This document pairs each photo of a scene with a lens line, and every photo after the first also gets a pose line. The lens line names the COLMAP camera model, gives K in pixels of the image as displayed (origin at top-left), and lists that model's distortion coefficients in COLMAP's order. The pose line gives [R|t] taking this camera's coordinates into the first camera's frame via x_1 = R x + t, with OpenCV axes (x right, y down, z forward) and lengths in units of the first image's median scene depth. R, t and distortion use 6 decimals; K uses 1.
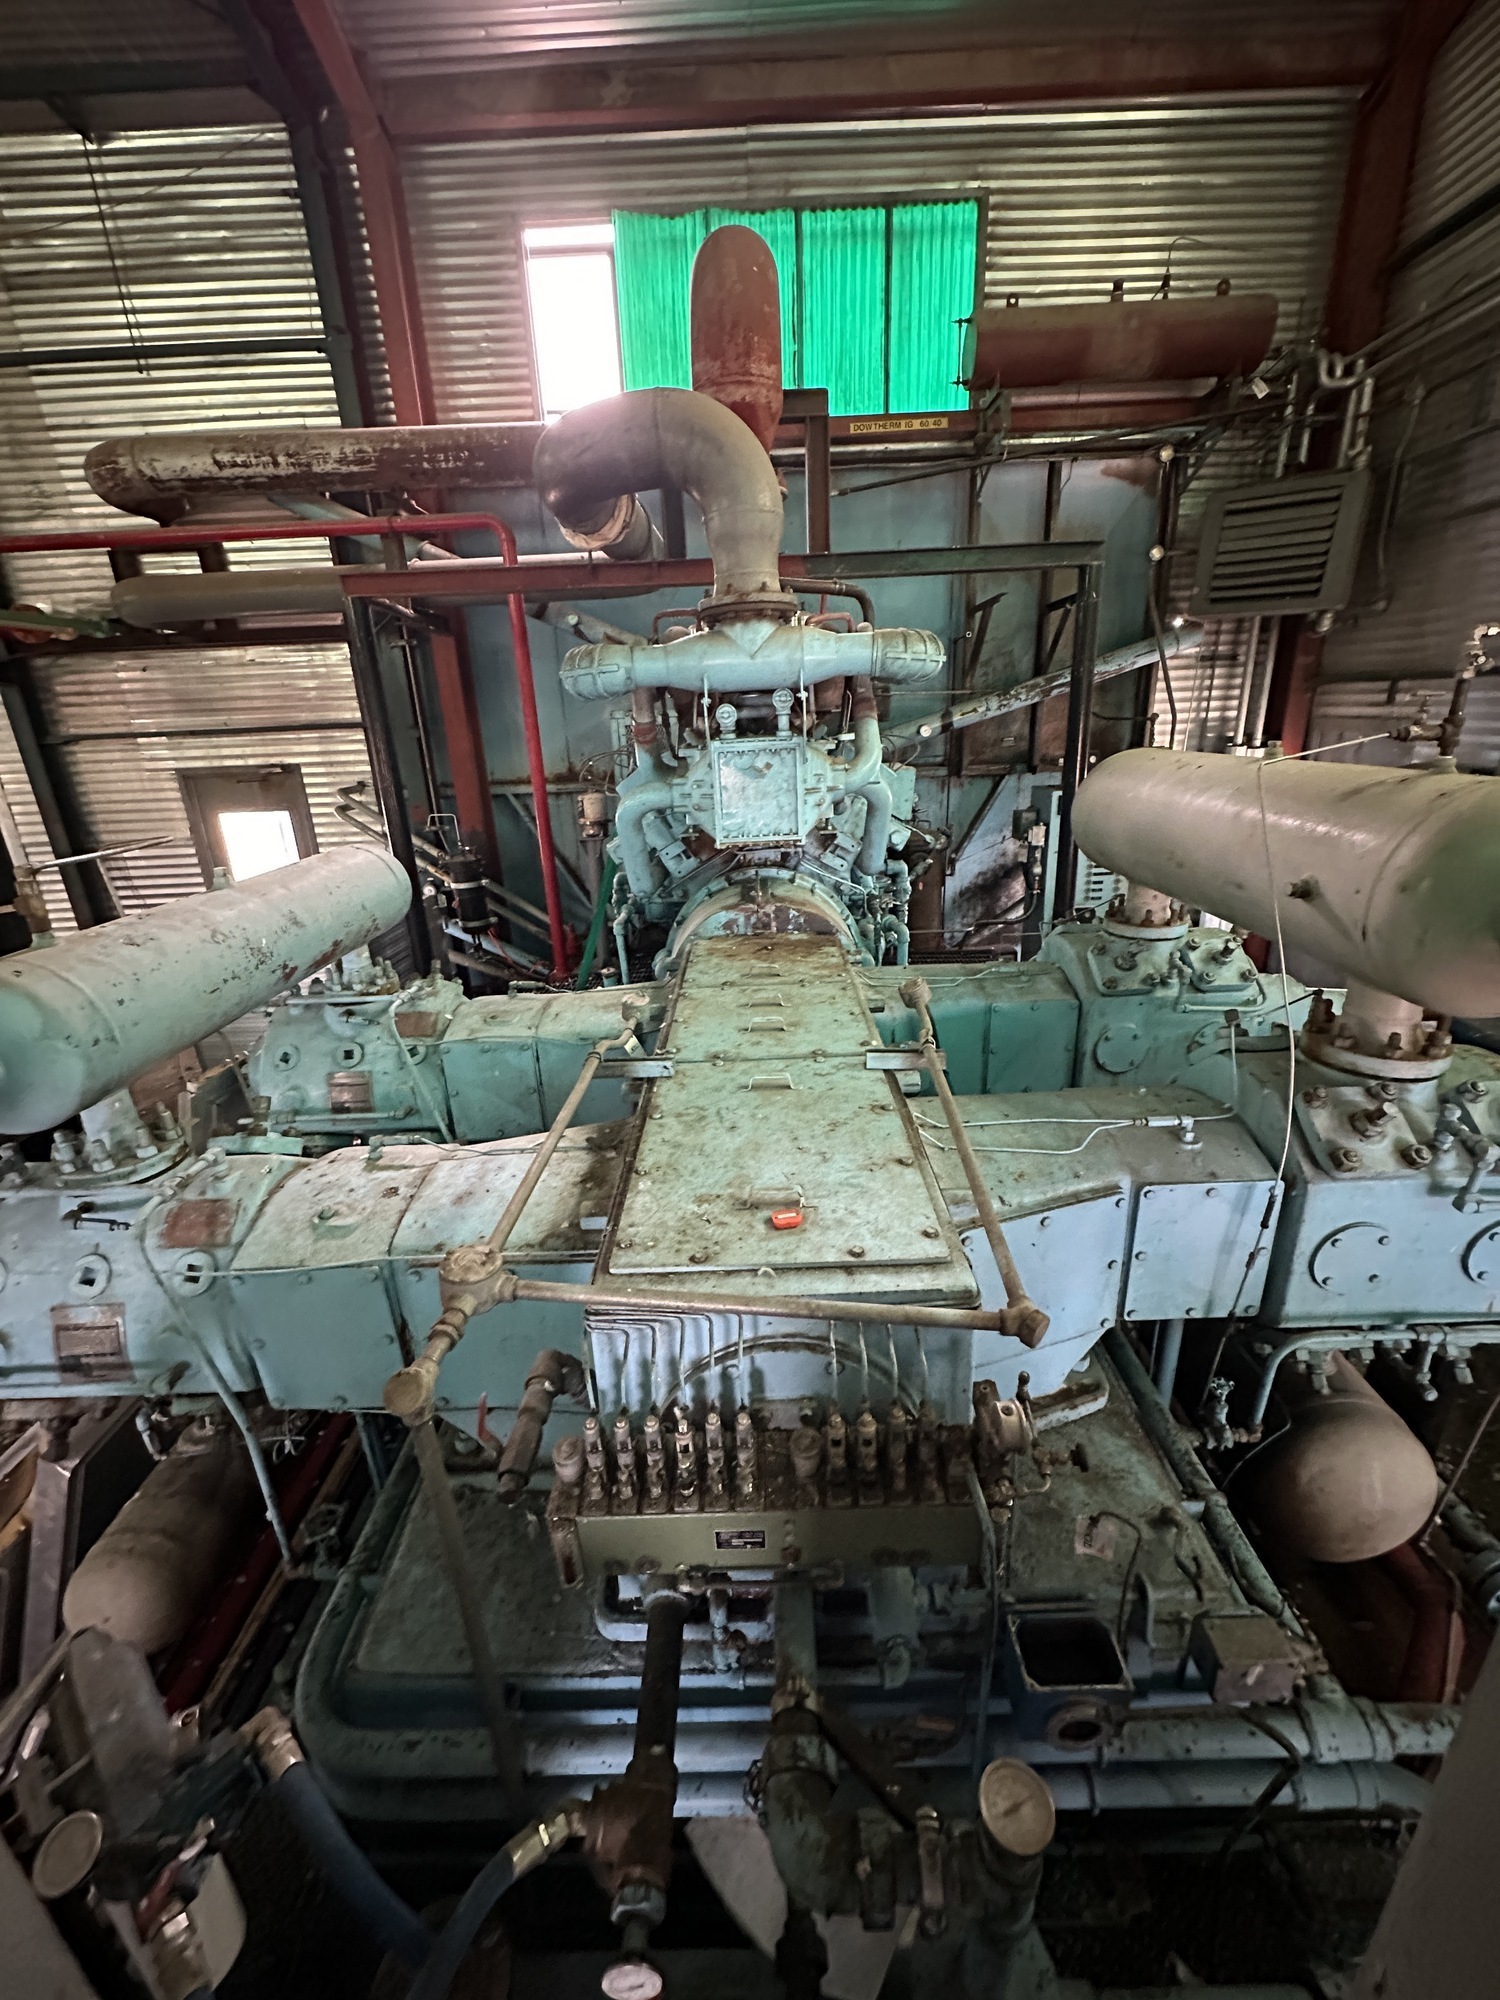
lens RADIAL K [[801.9, 0, 750.0], [0, 801.9, 1000.0], [0, 0, 1]] dist [-0.009091, 0.002567]
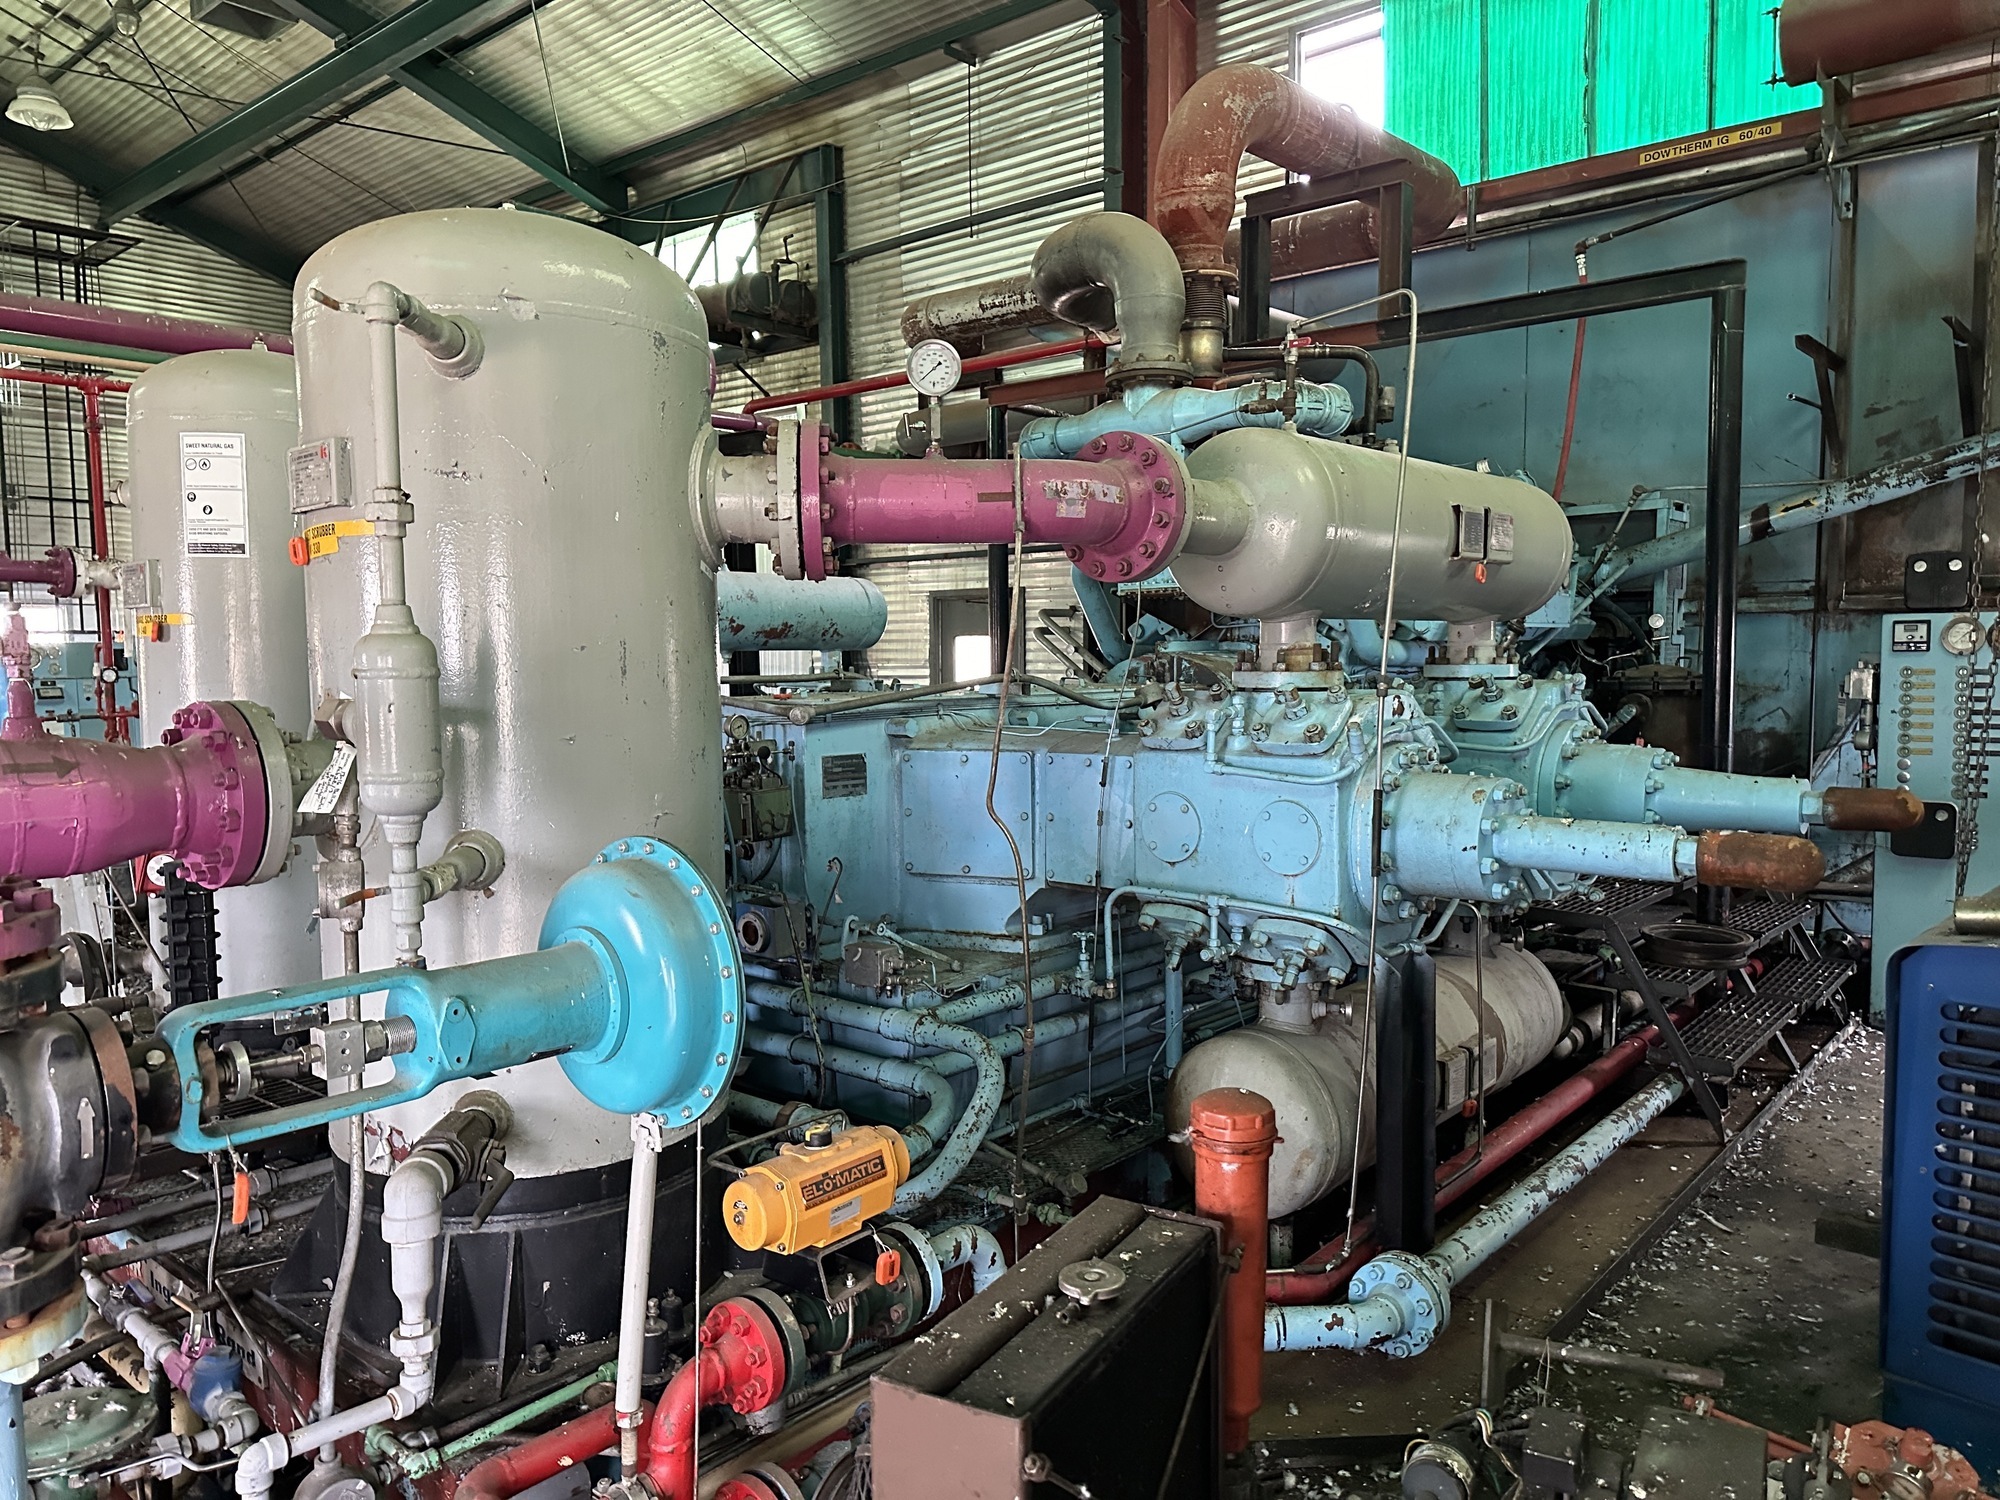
lens RADIAL K [[1410.4, 0, 1000.0], [0, 1410.4, 750.0], [0, 0, 1]] dist [0.029101, -0.035704]
pose [[0.758083, 0.078917, -0.647366, 0.596543], [-0.238218, 0.957567, -0.162227, 0.192438], [0.607094, 0.277196, 0.744714, -0.227958]]
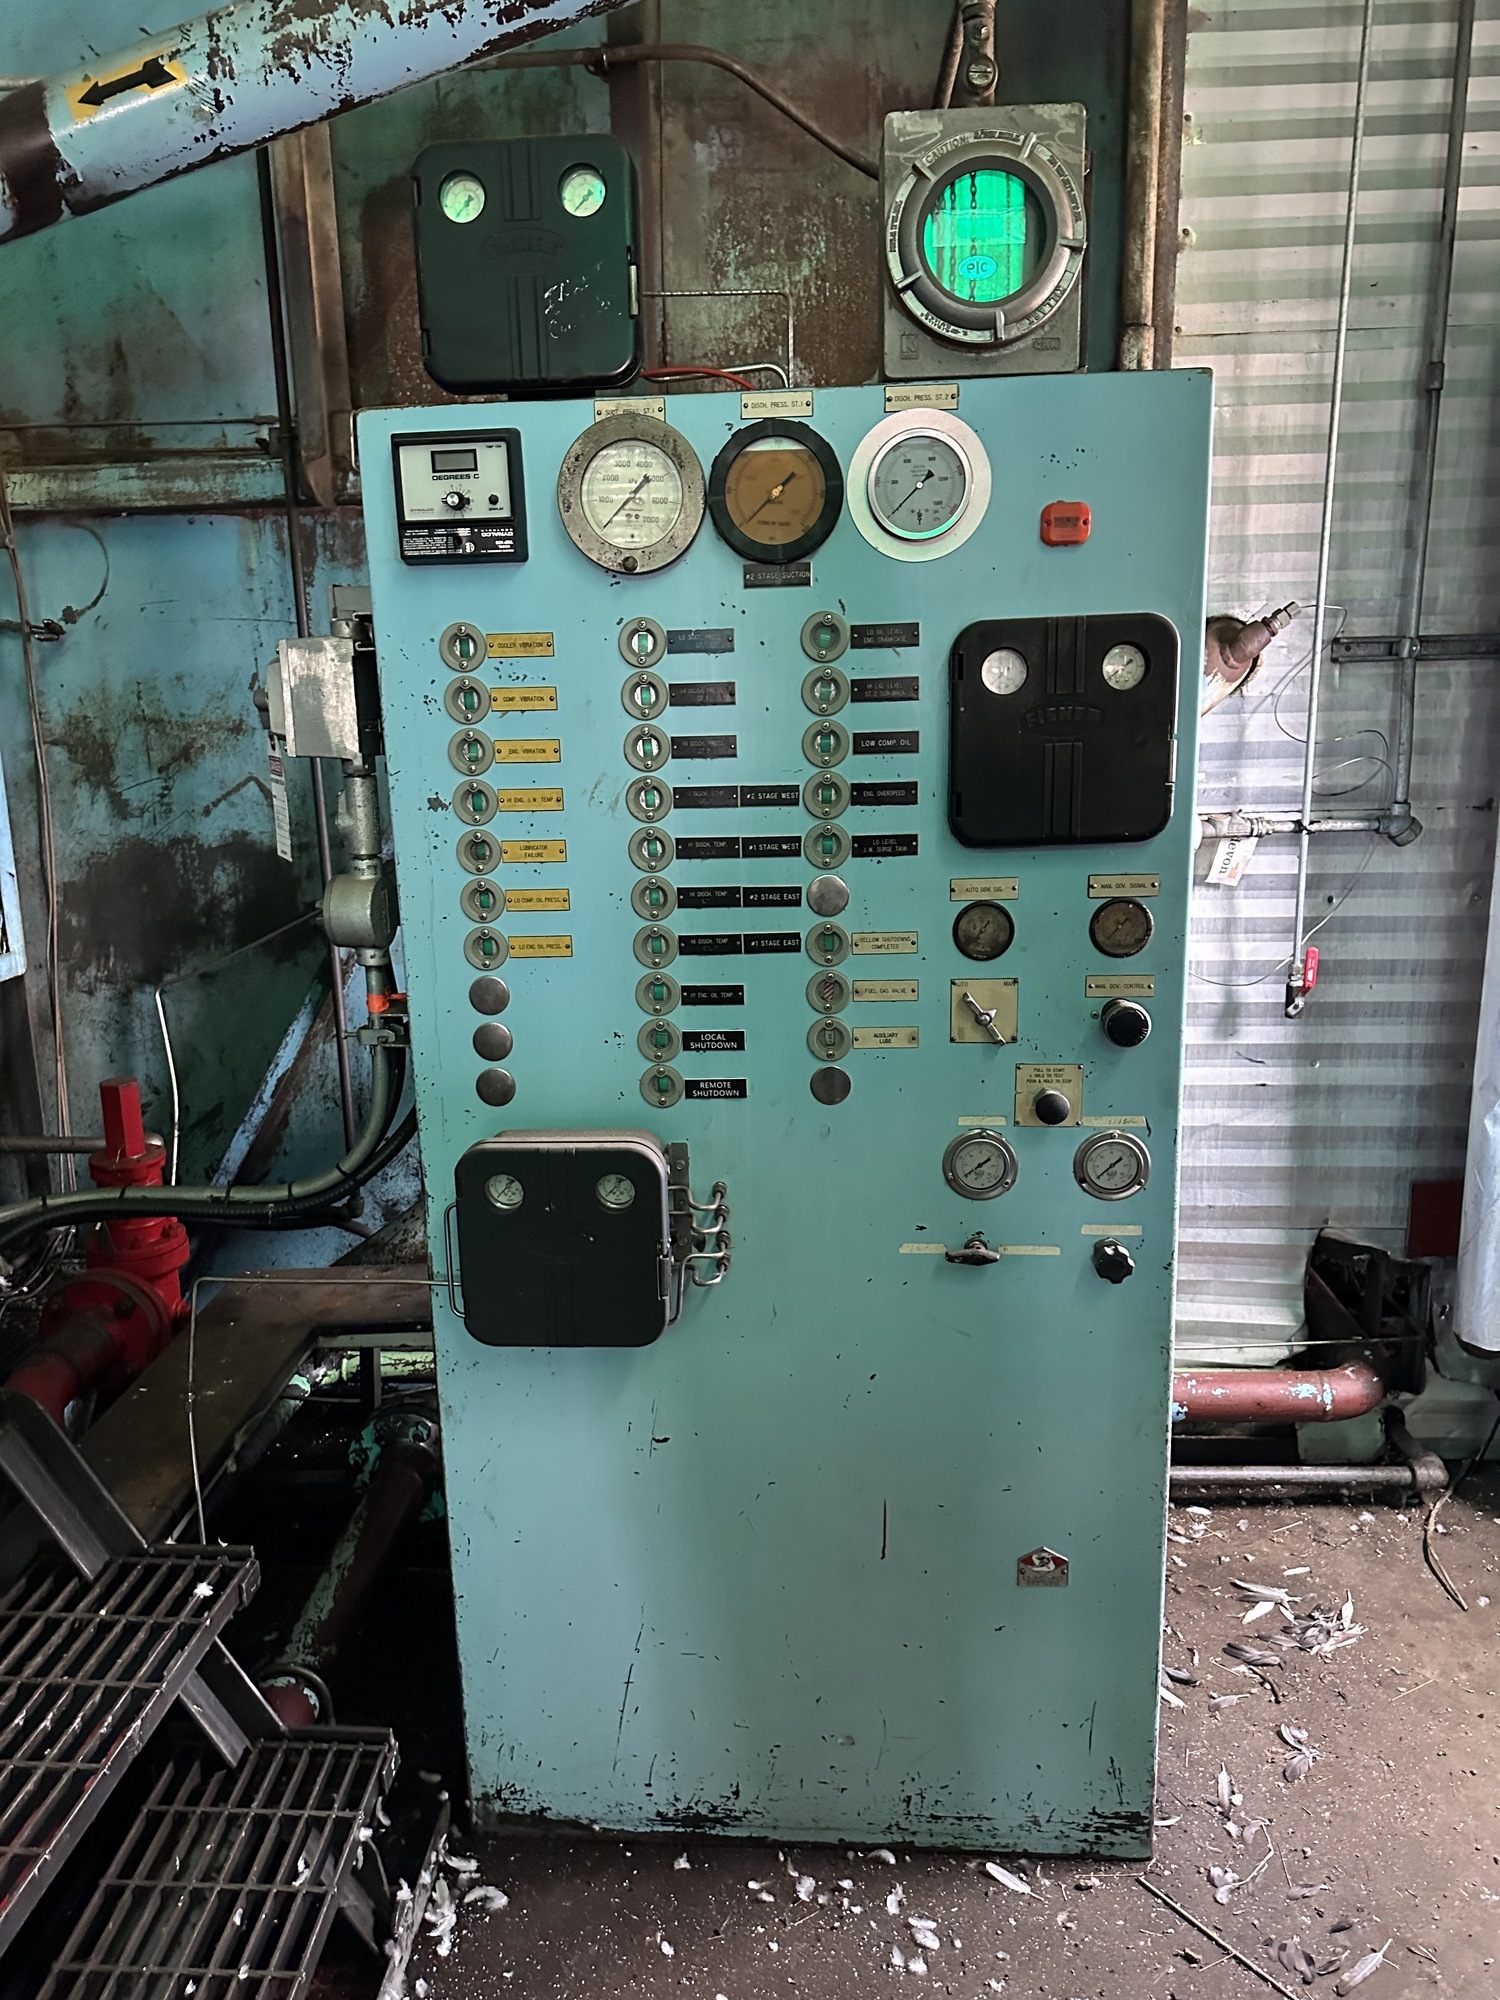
lens RADIAL K [[1387.8, 0, 750.0], [0, 1387.8, 1000.0], [0, 0, 1]] dist [0.161016, -0.223377]
pose [[0.998831, 0.025375, -0.041132, 0.480592], [-0.029991, 0.992819, -0.115803, -0.119799], [0.037899, 0.116901, 0.992420, 0.762224]]
